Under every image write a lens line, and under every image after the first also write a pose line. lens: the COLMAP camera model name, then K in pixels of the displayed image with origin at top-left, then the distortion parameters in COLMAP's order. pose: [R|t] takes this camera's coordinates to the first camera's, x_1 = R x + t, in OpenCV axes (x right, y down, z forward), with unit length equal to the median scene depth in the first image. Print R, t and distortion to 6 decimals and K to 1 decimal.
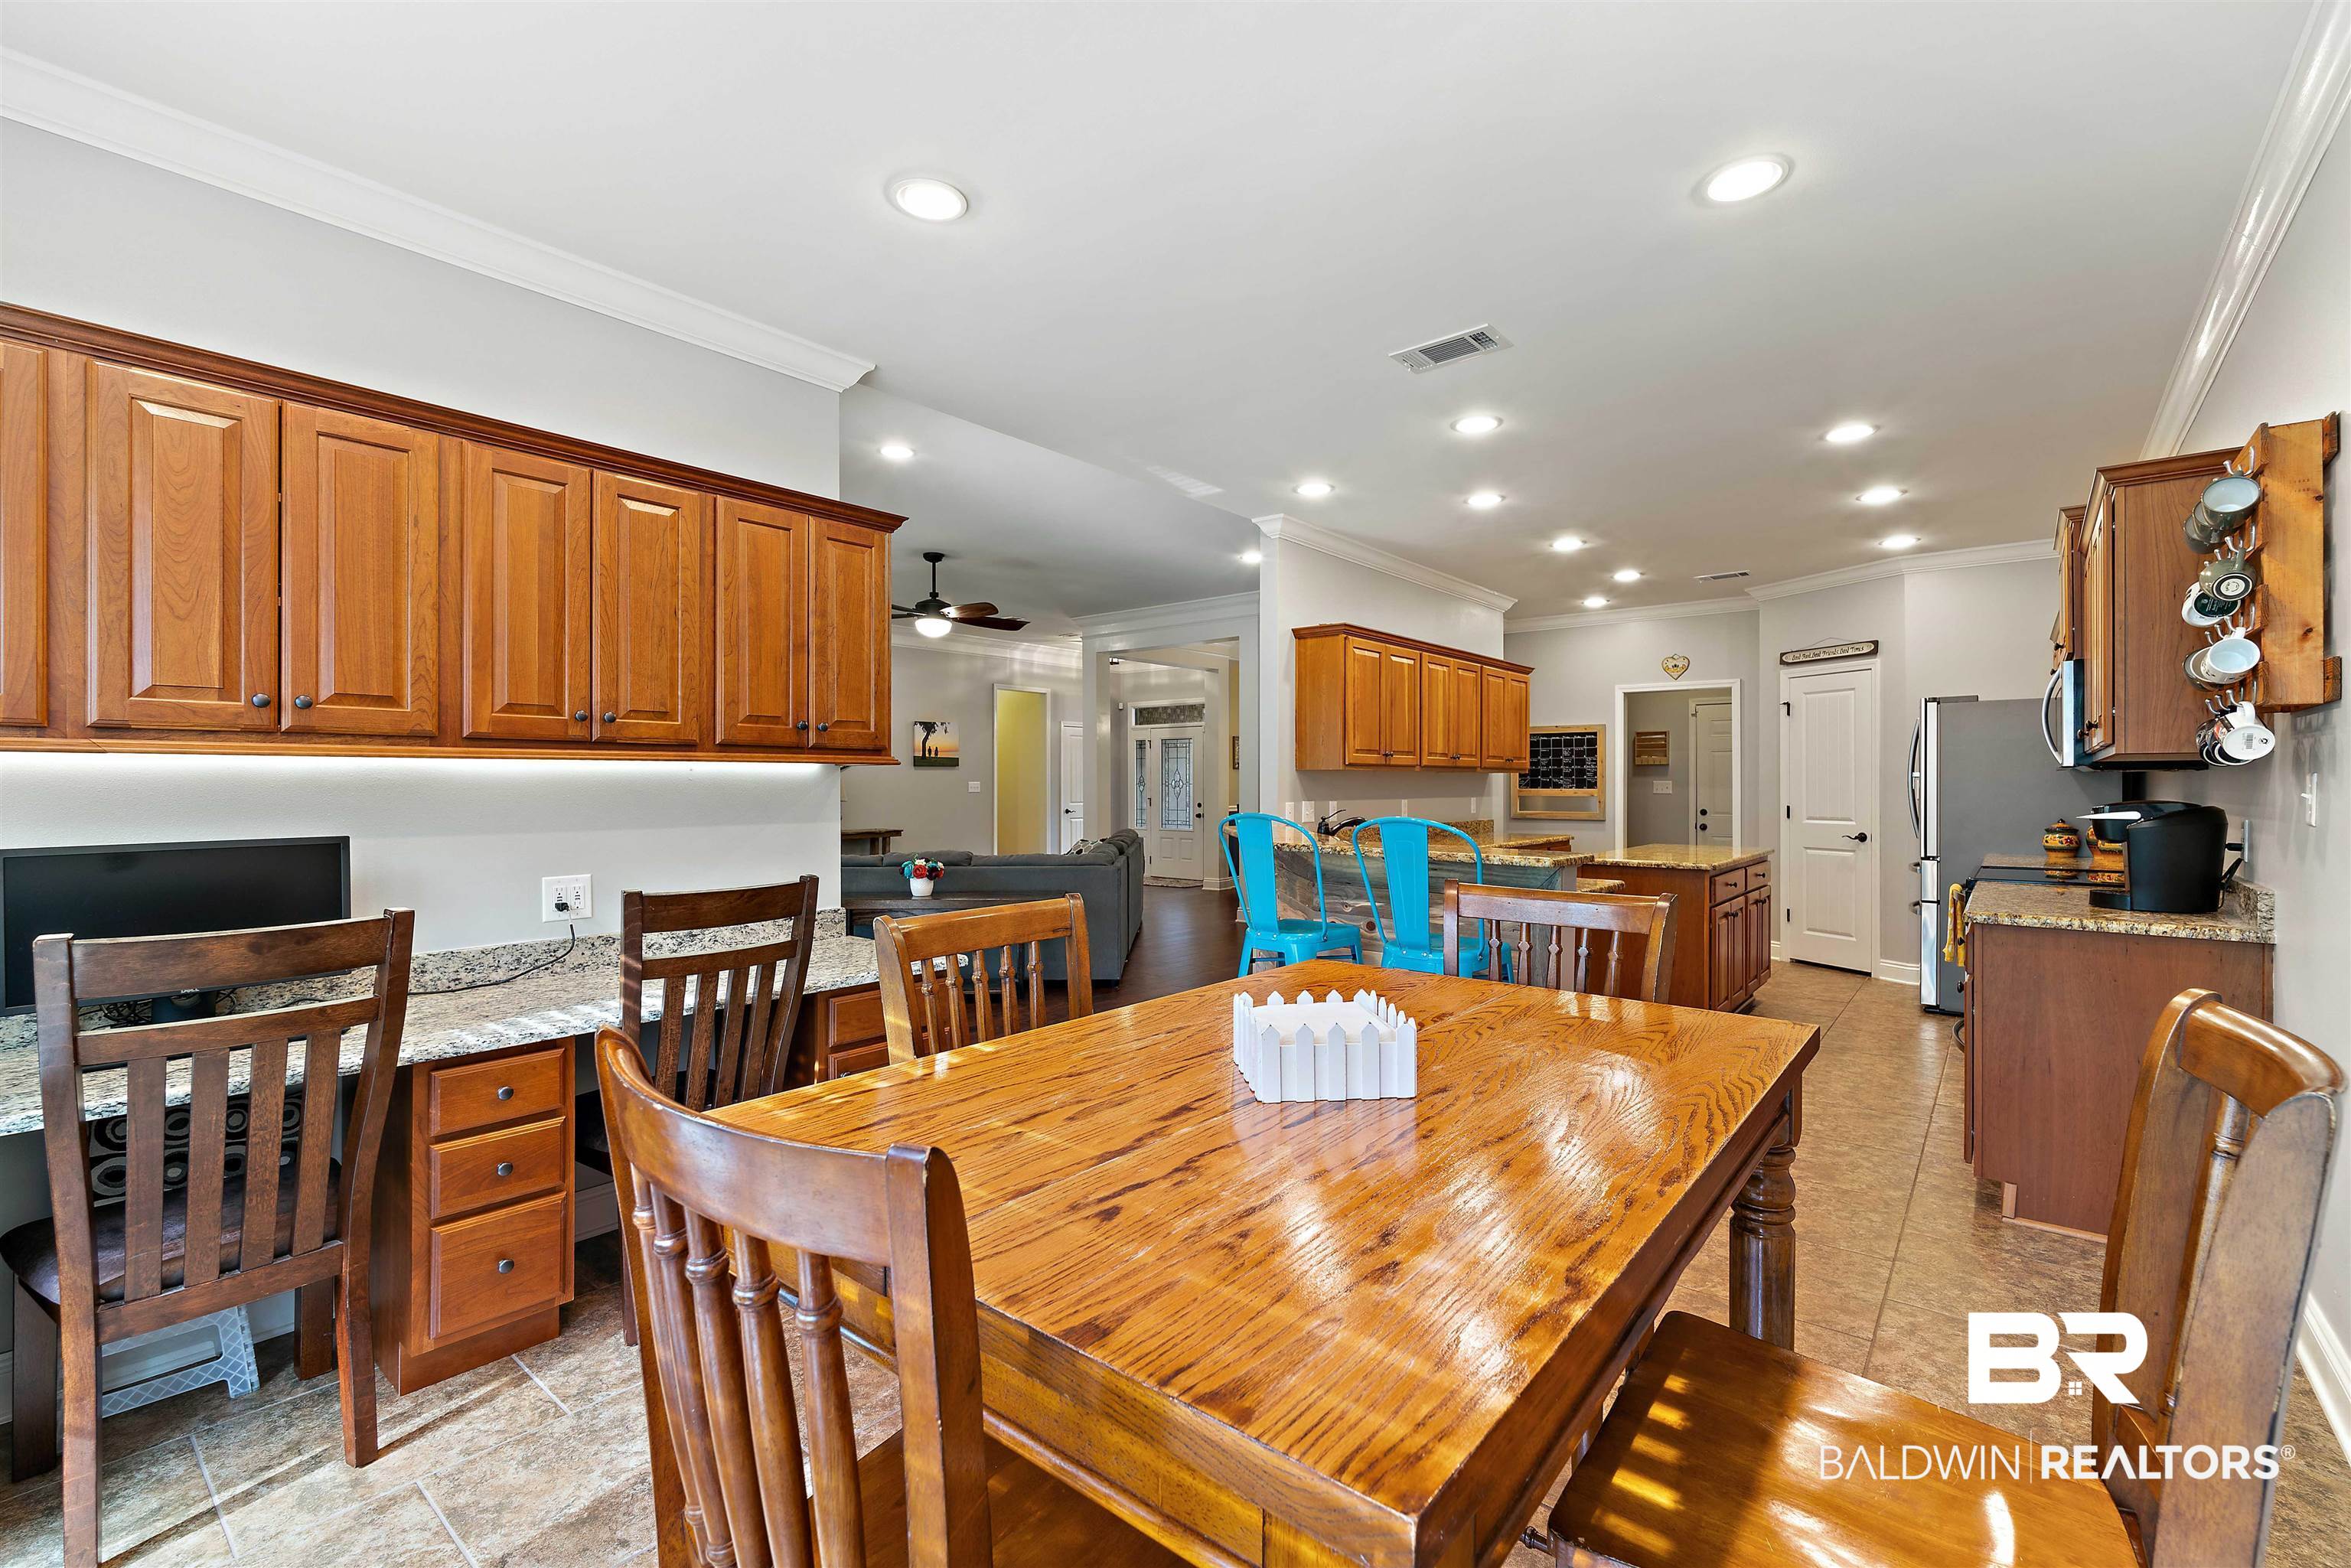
lens RADIAL K [[1020.5, 0, 1173.1], [0, 1020.5, 781.3], [0, 0, 1]] dist [-0.000519, 0.000087]
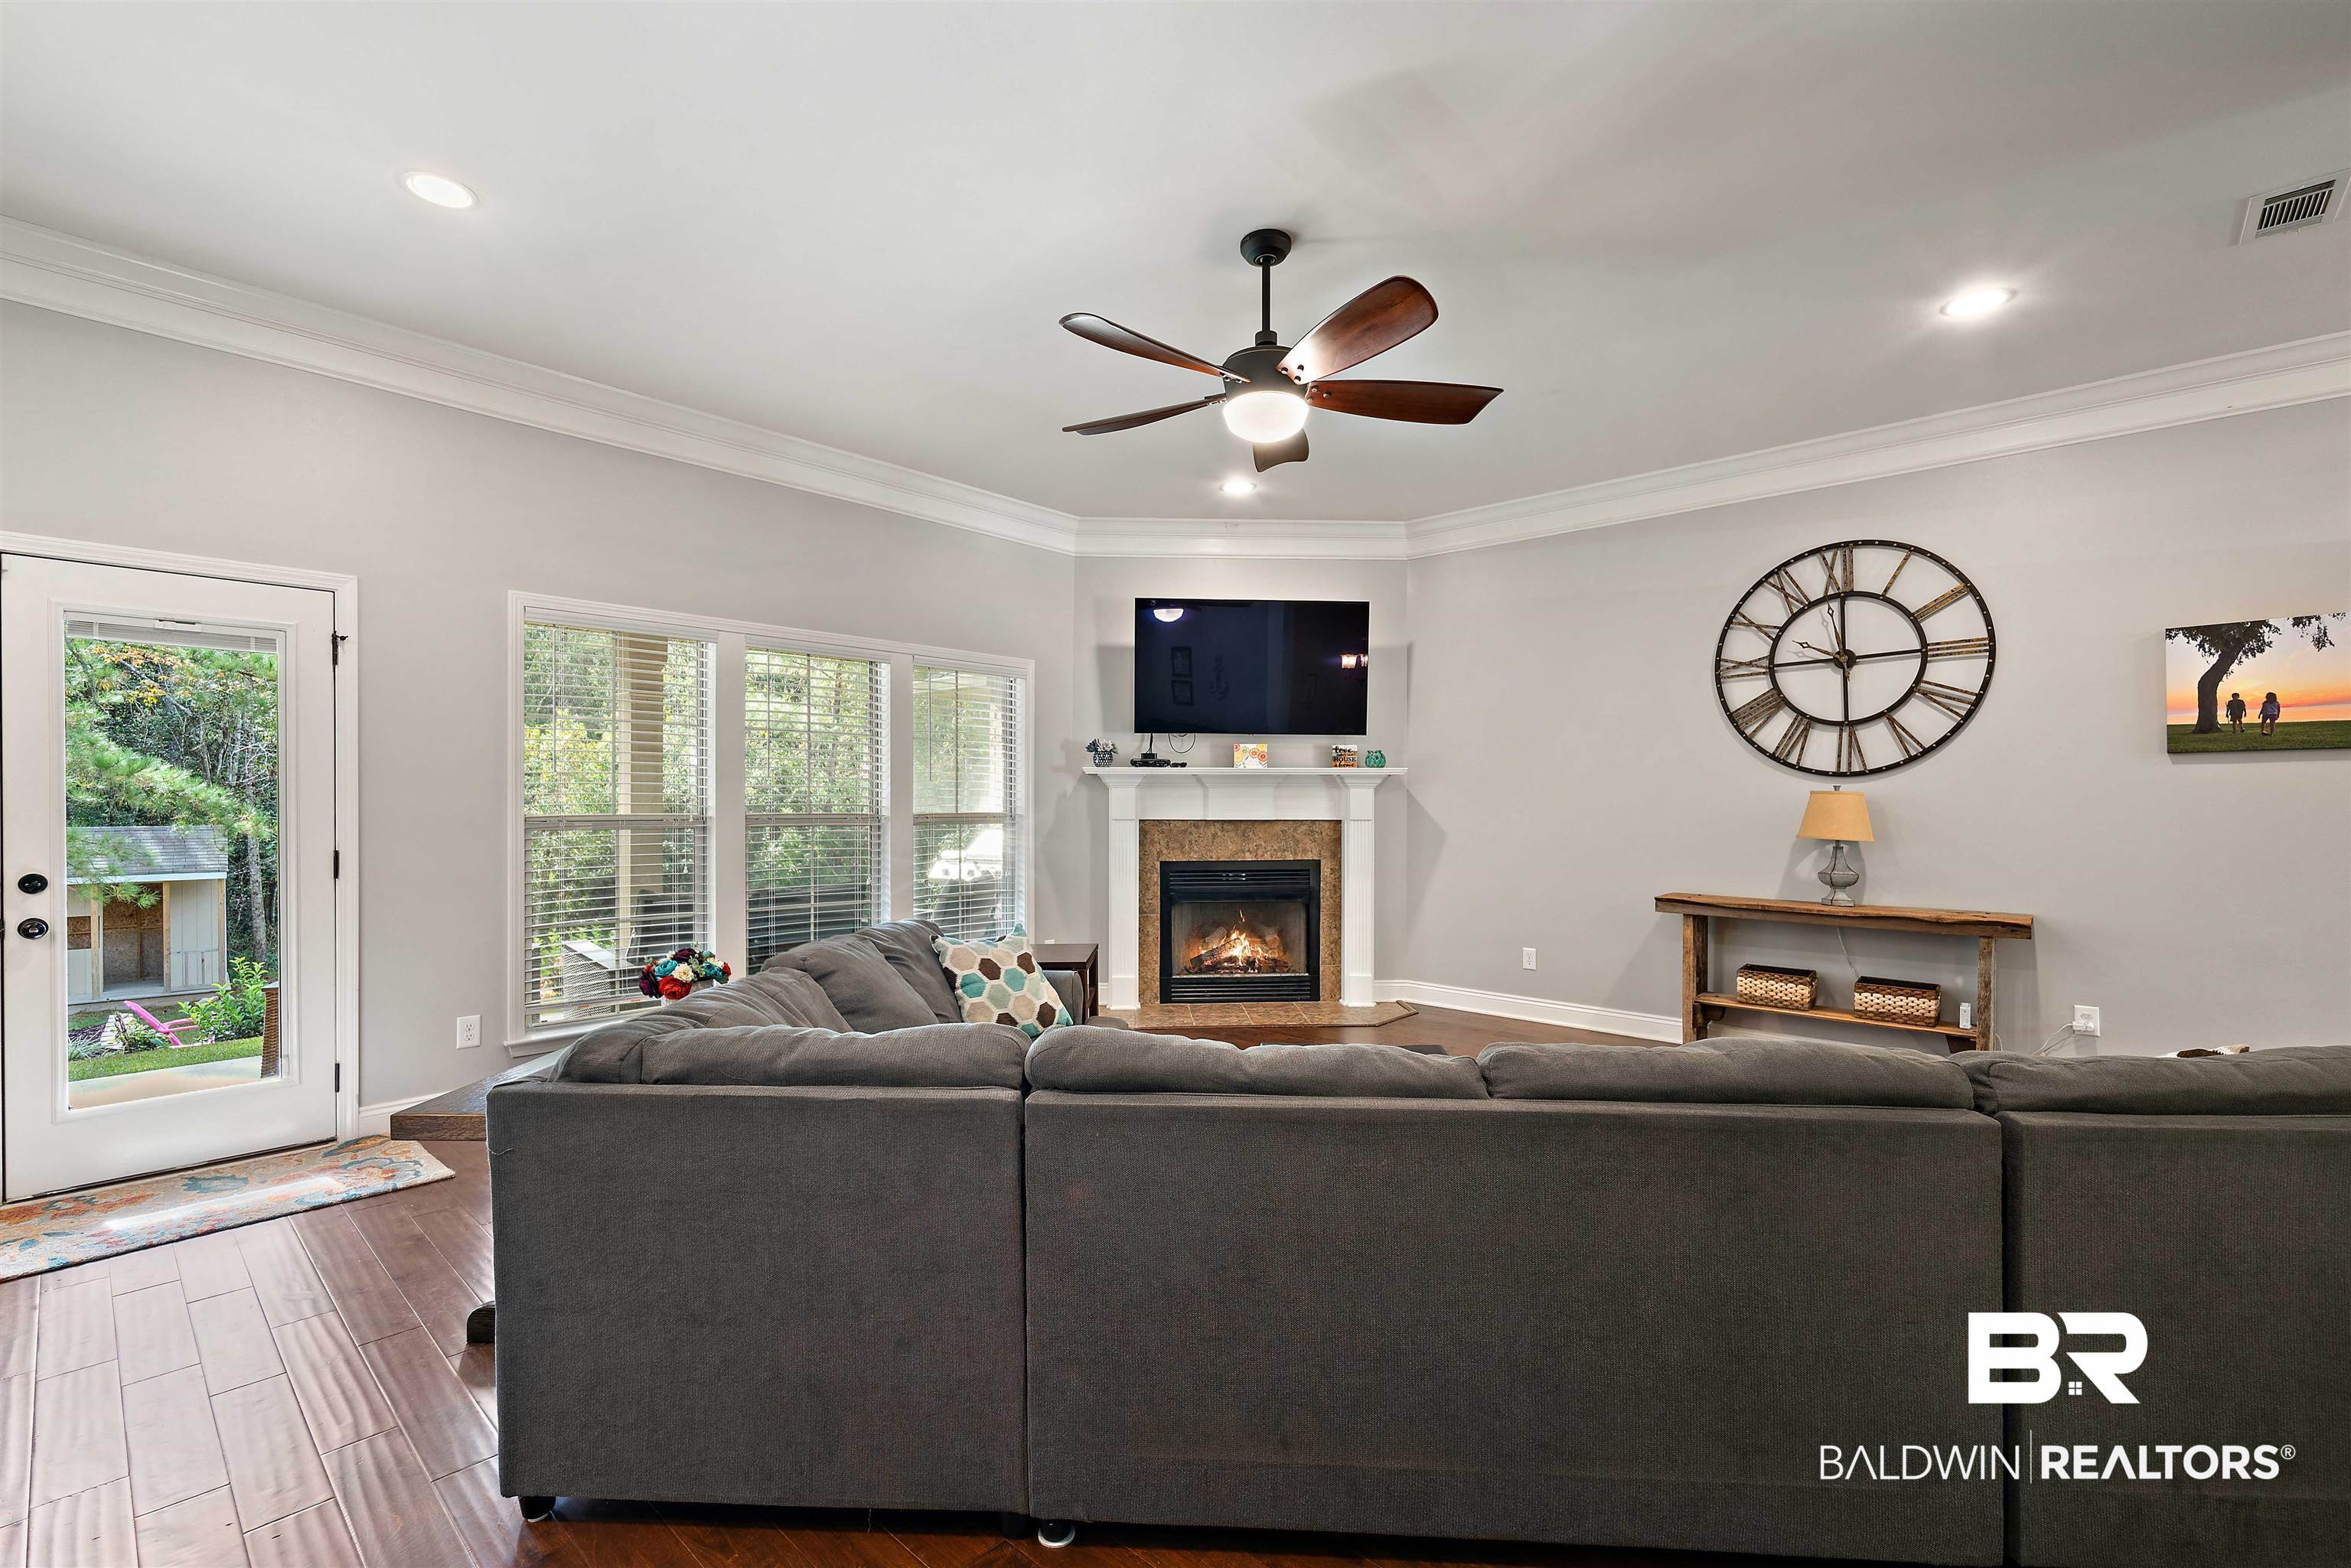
lens RADIAL K [[1020.5, 0, 1175.0], [0, 1020.5, 808.2], [0, 0, 1]] dist [-0.000519, 0.000087]
pose [[-0.045902, 0.008311, -0.998911, 0.110816], [0.000969, 0.999965, 0.008275, 0.000860], [0.998945, -0.000588, -0.045908, 0.615494]]
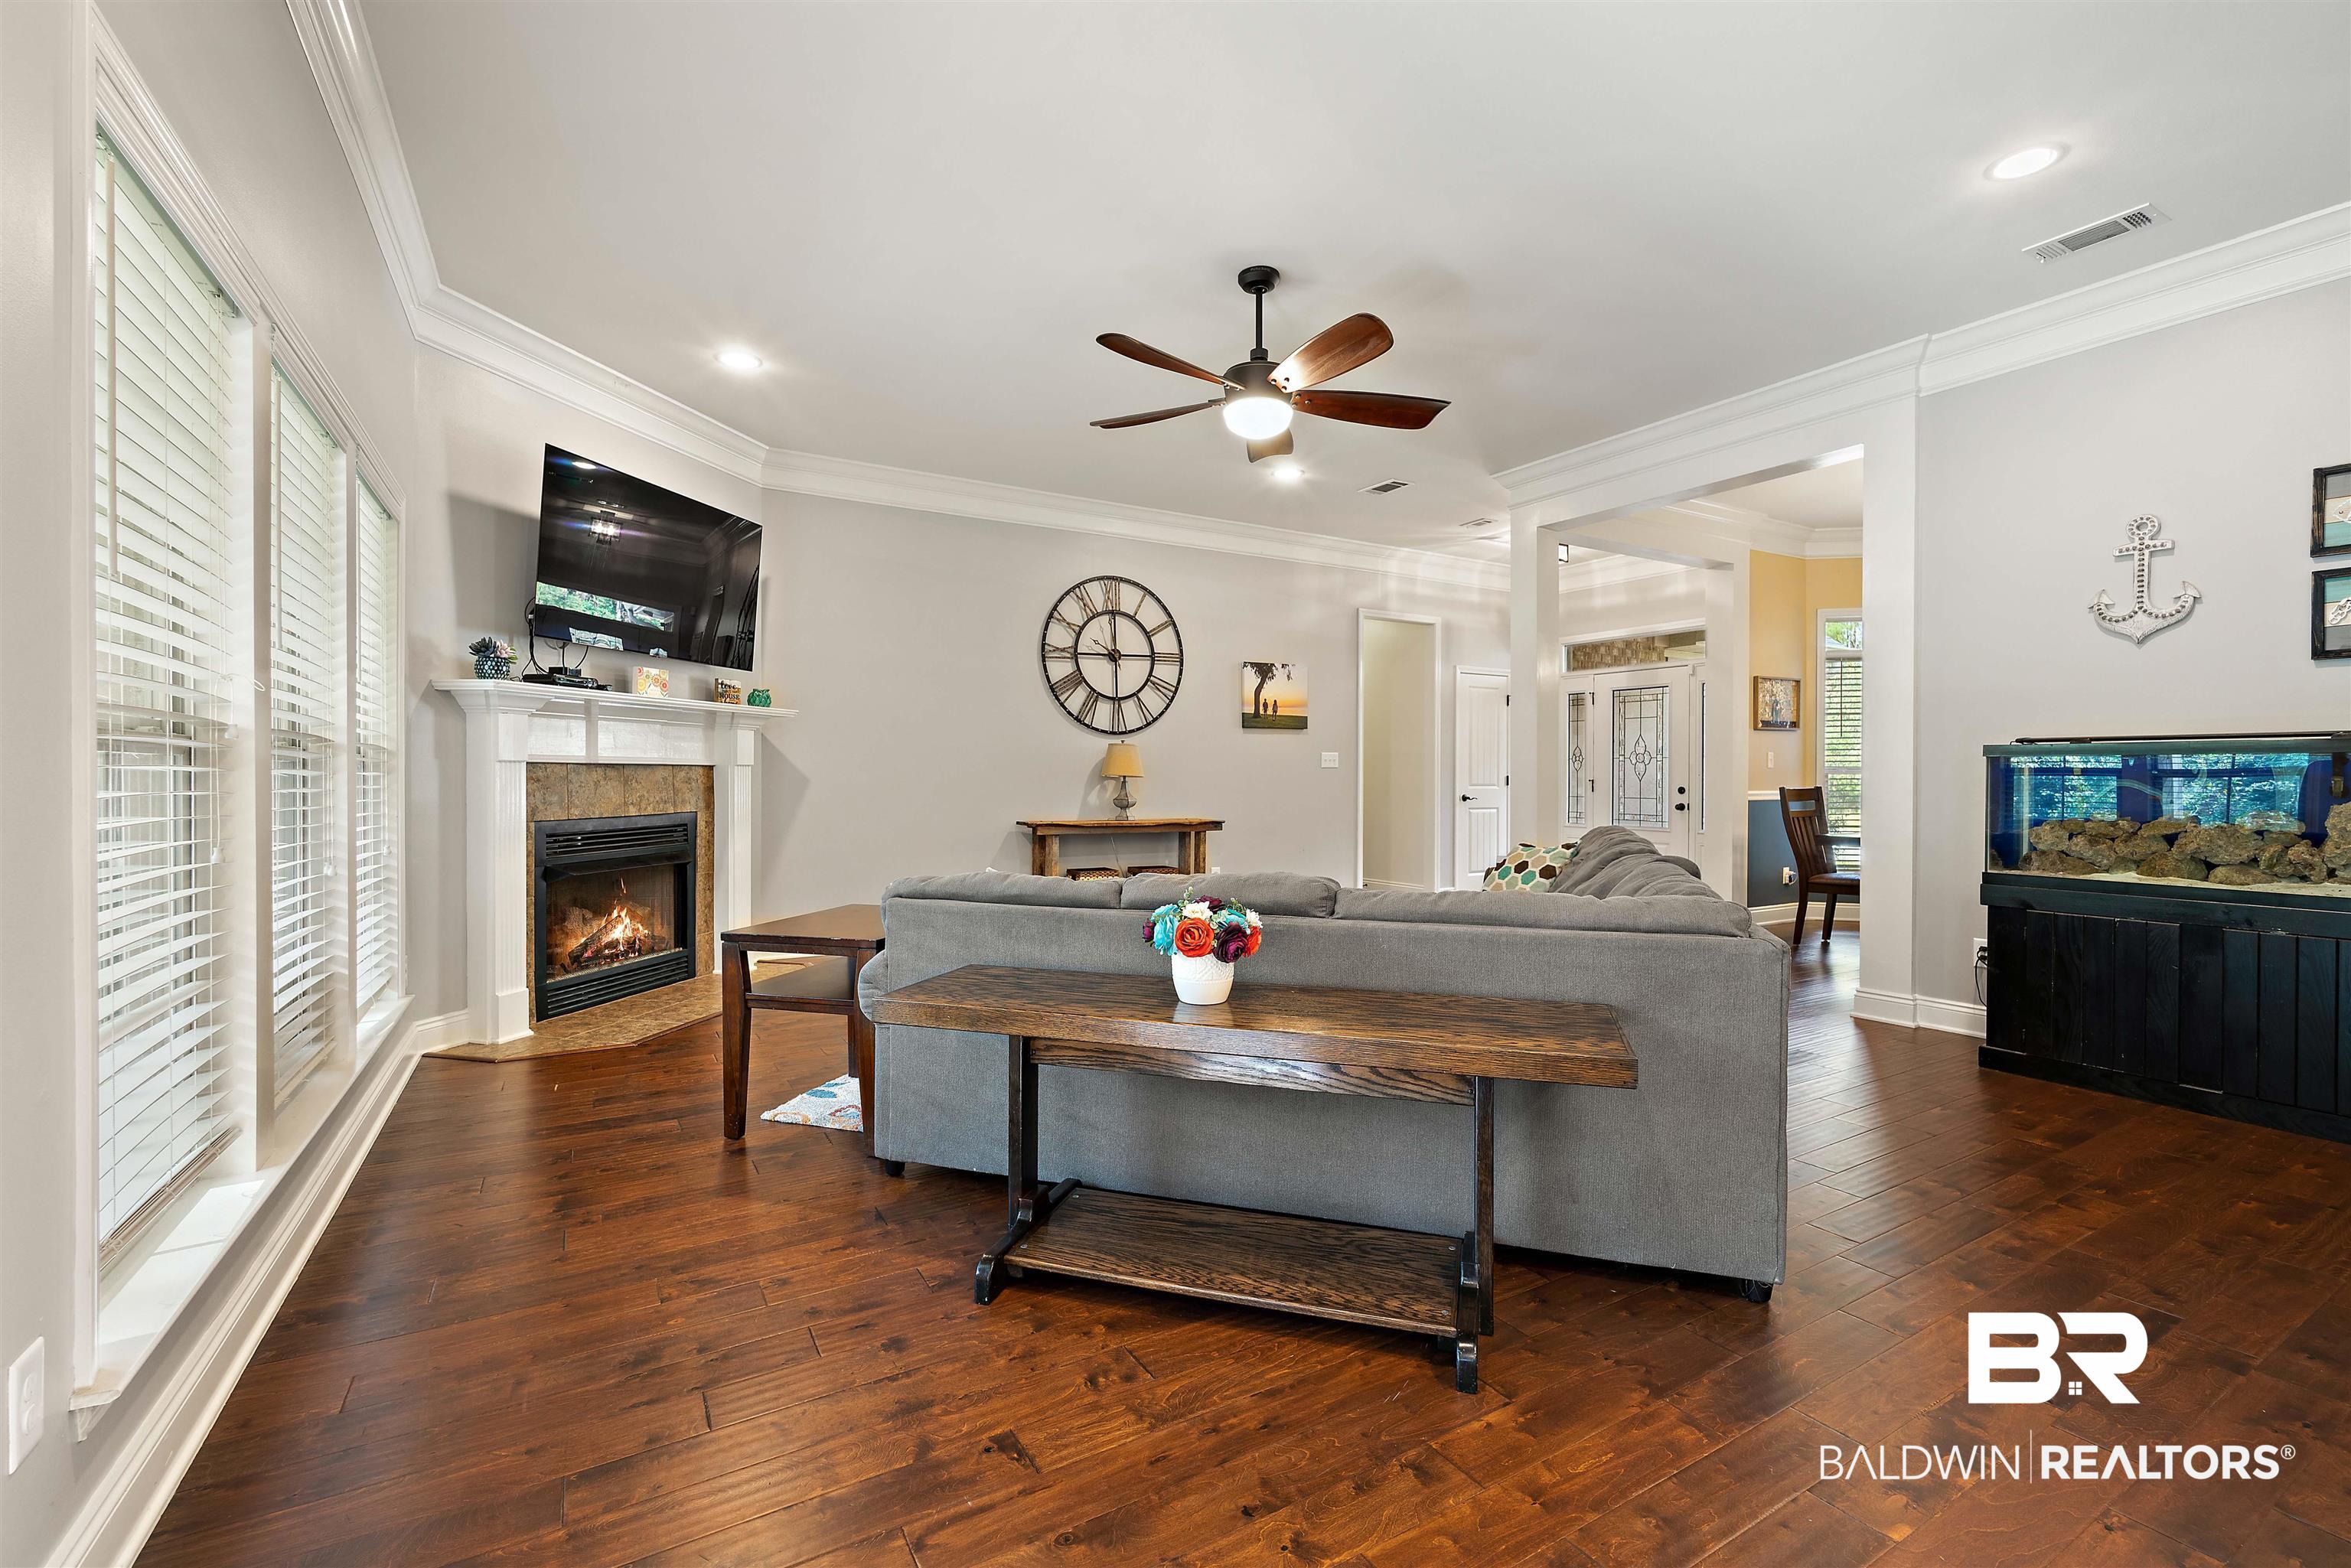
lens RADIAL K [[1020.5, 0, 1176.2], [0, 1020.5, 784.4], [0, 0, 1]] dist [-0.000519, 0.000087]
pose [[0.943900, 0.003319, -0.330215, -0.066138], [-0.000494, 0.999963, 0.008639, 0.015555], [0.330231, -0.007991, 0.943866, 0.318862]]
